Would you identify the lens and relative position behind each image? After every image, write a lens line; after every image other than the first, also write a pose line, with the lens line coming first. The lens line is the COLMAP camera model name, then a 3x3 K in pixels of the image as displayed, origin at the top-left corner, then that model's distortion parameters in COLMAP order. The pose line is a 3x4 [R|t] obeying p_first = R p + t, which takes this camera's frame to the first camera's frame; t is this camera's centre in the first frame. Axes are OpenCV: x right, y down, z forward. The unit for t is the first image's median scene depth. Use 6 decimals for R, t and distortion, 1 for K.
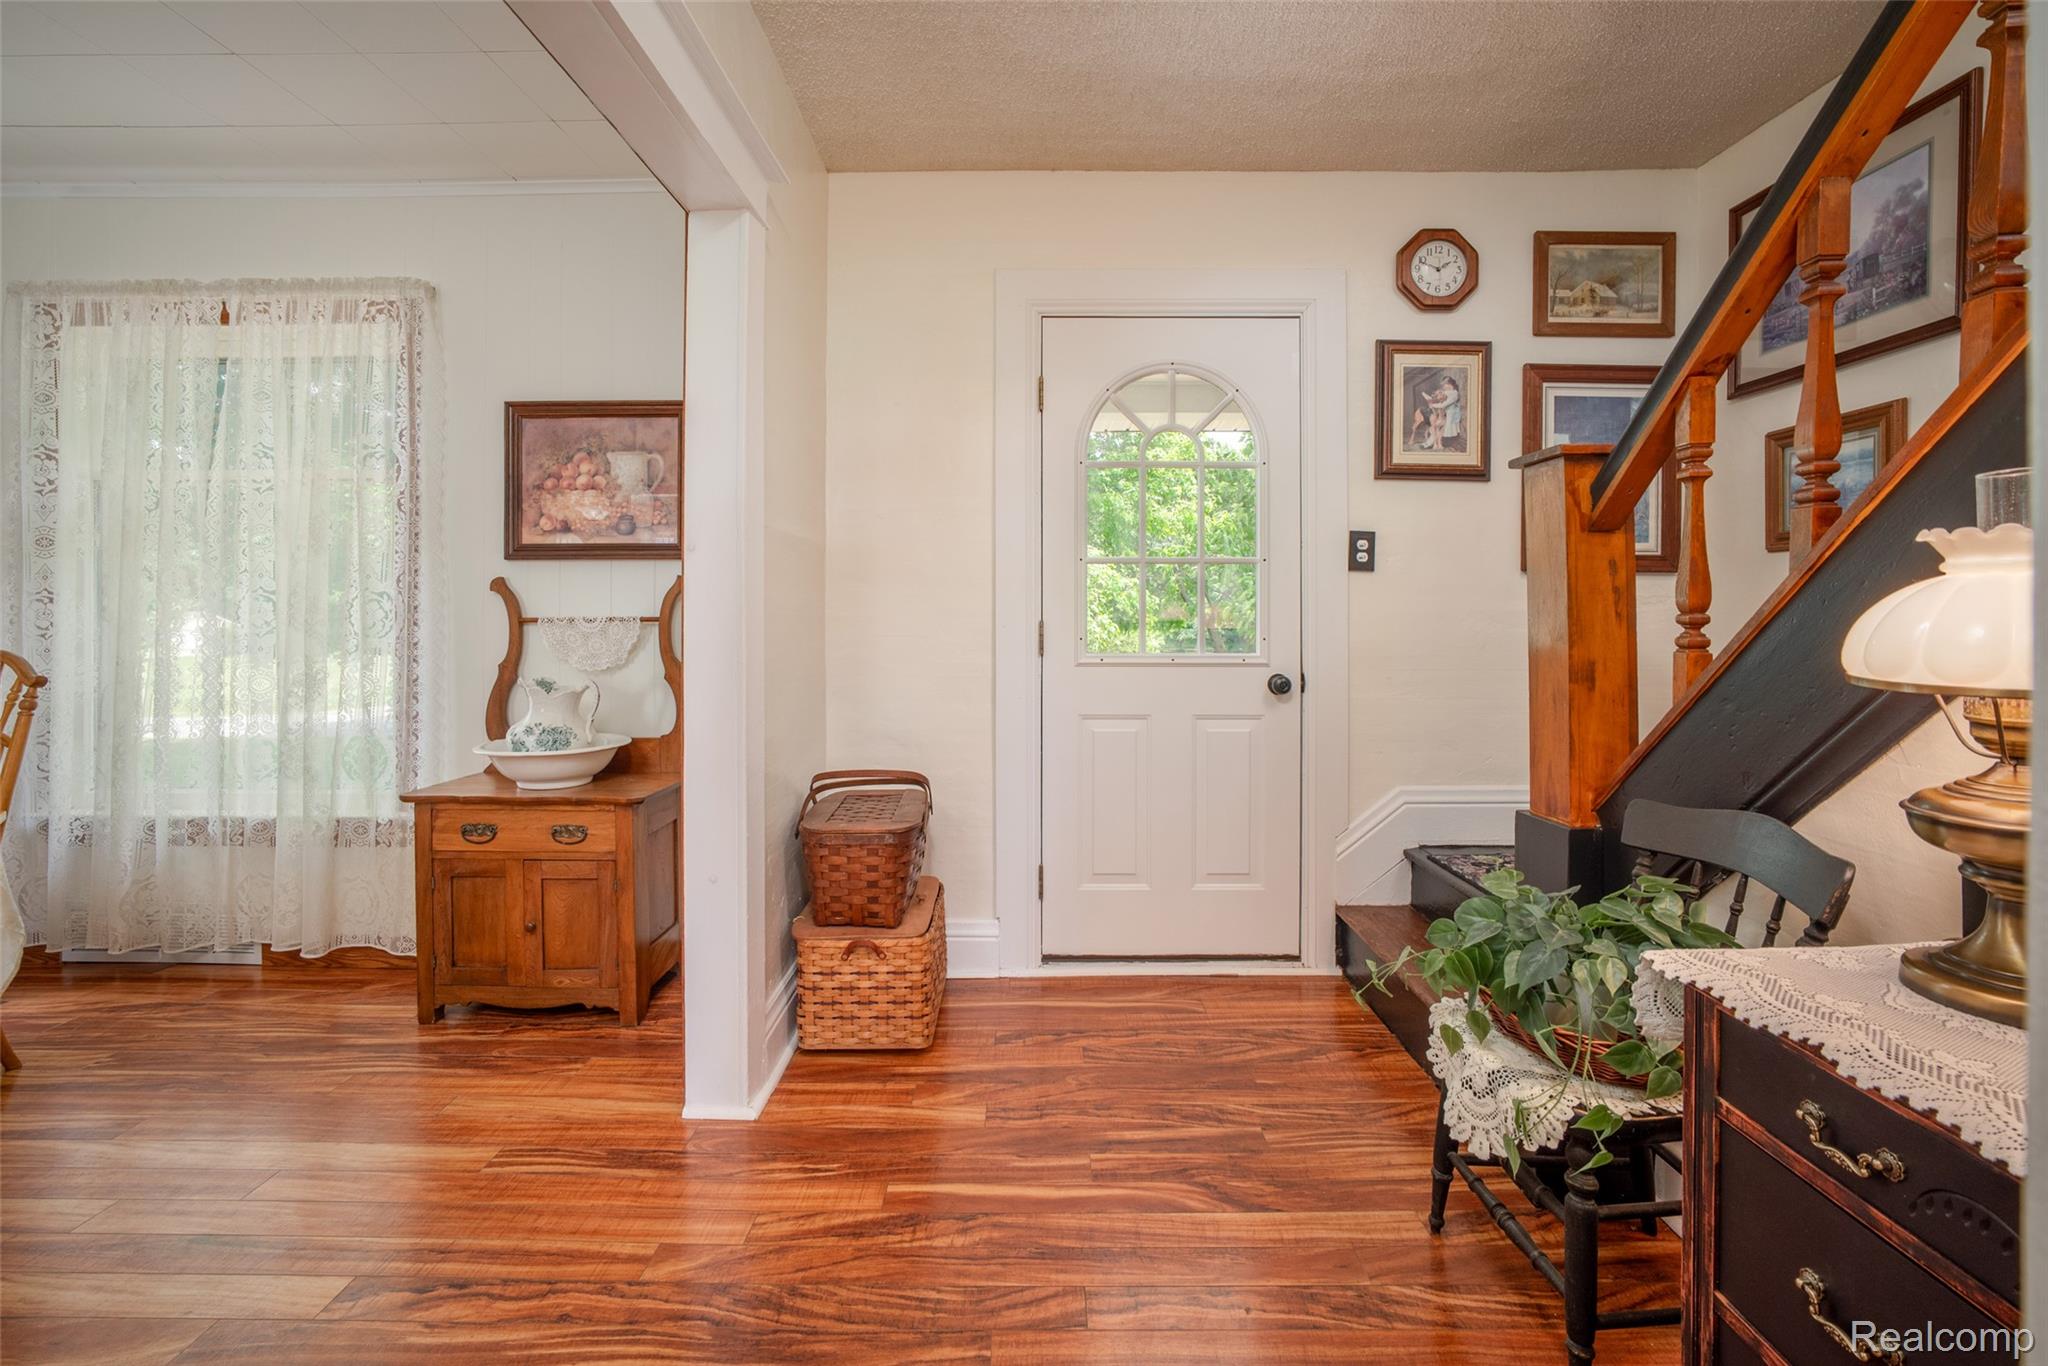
lens RADIAL K [[926.0, 0, 1036.7], [0, 926.0, 618.3], [0, 0, 1]] dist [-0.011355, 0.000618]
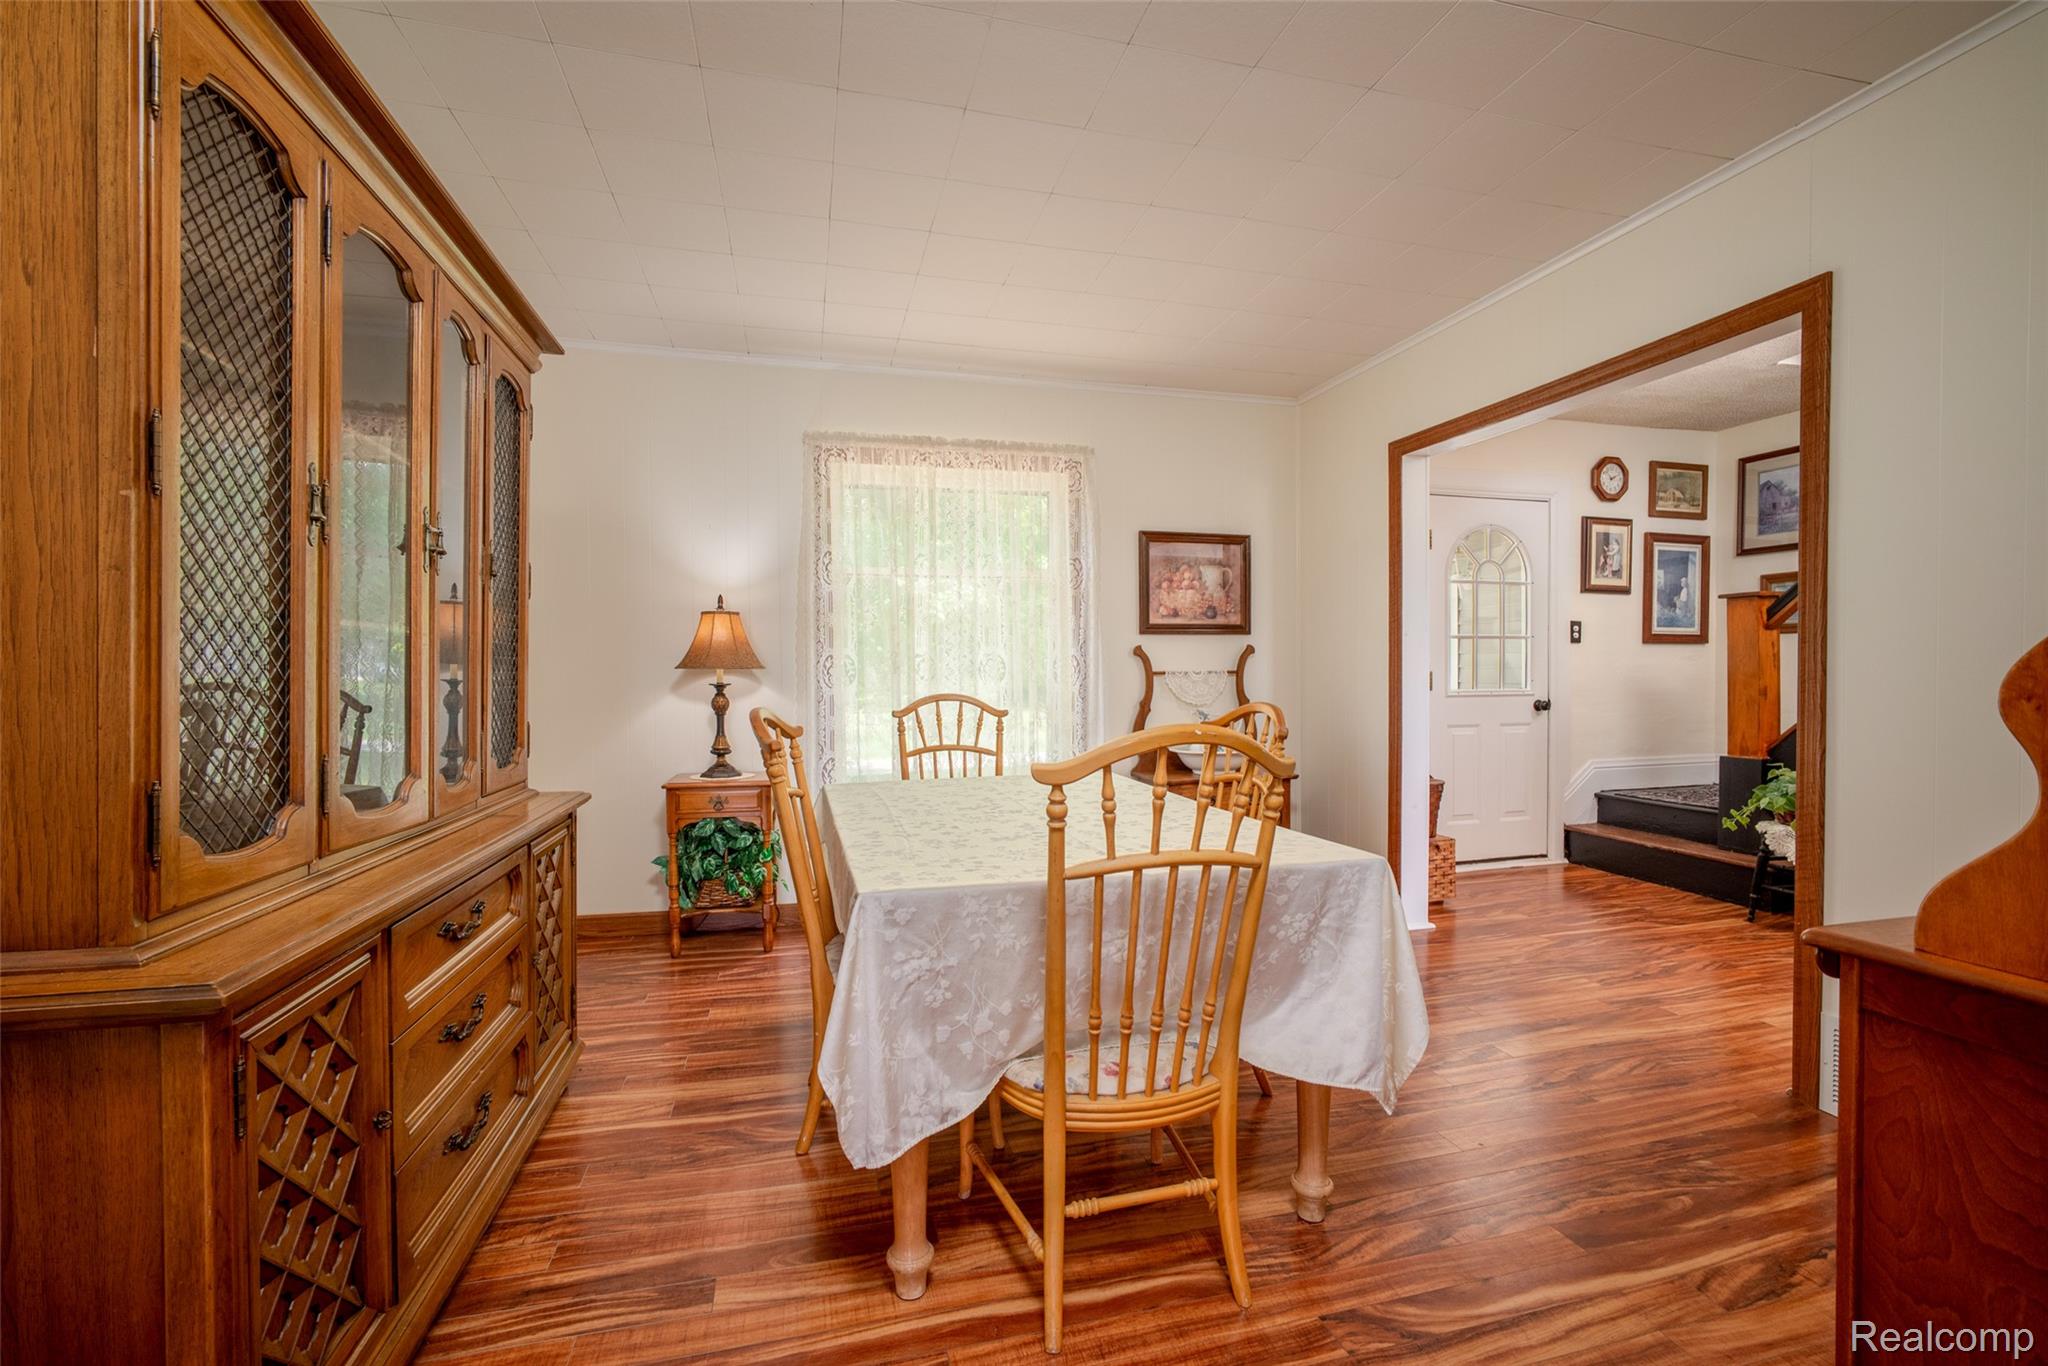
lens RADIAL K [[846.8, 0, 1029.1], [0, 846.8, 687.5], [0, 0, 1]] dist [-0.009382, 0.000663]
pose [[0.964087, -0.011306, 0.265346, -1.132064], [0.003990, 0.999597, 0.028092, -0.014277], [-0.265557, -0.026025, 0.963744, -0.319942]]
